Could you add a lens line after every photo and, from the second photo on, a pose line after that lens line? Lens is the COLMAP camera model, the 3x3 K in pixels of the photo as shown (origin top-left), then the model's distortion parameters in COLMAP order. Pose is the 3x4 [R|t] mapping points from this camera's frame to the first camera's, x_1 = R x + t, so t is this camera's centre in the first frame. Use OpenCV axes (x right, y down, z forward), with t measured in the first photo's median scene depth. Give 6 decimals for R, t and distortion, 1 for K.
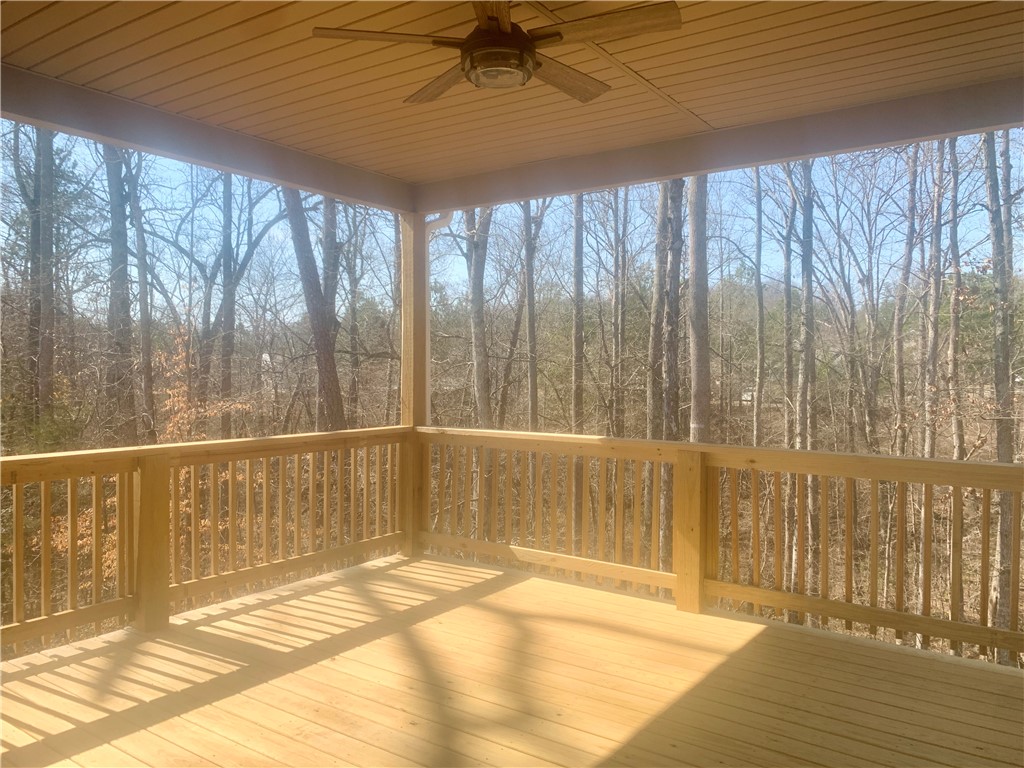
lens RADIAL K [[784.9, 0, 515.3], [0, 784.9, 383.8], [0, 0, 1]] dist [0.011483, 0.003264]
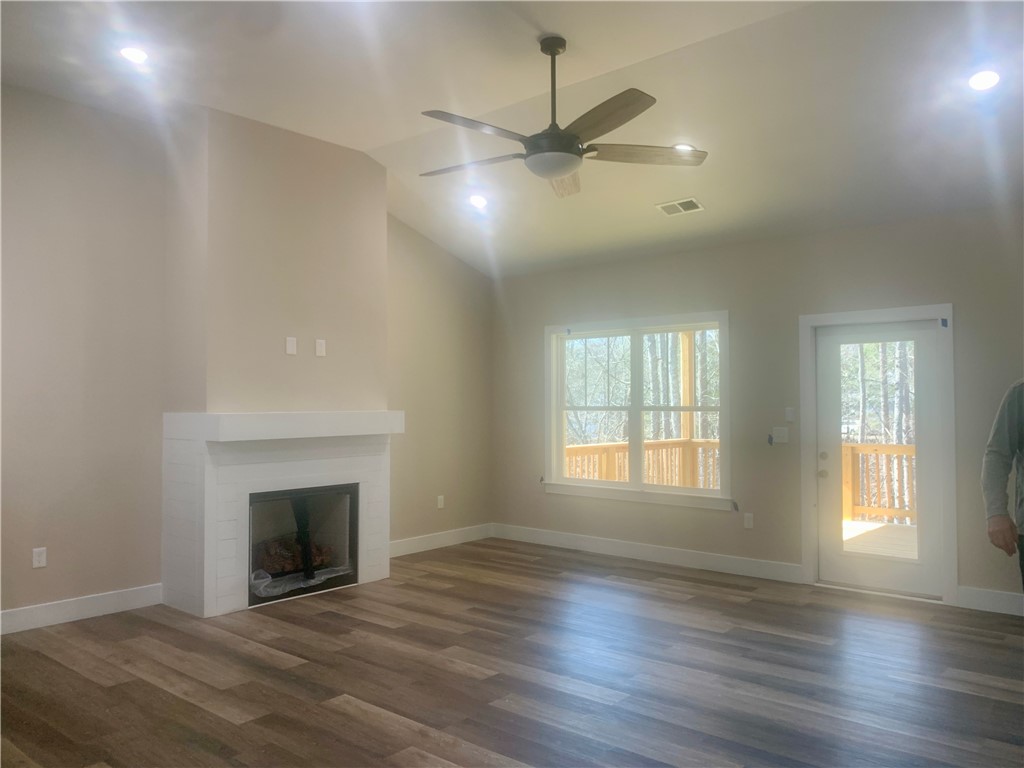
lens RADIAL K [[784.9, 0, 508.3], [0, 784.9, 384.1], [0, 0, 1]] dist [0.011483, 0.003264]
pose [[0.994041, -0.010640, -0.108482, -0.099829], [0.006068, 0.999083, -0.042395, -0.000437], [0.108834, 0.041484, 0.993194, -0.273394]]
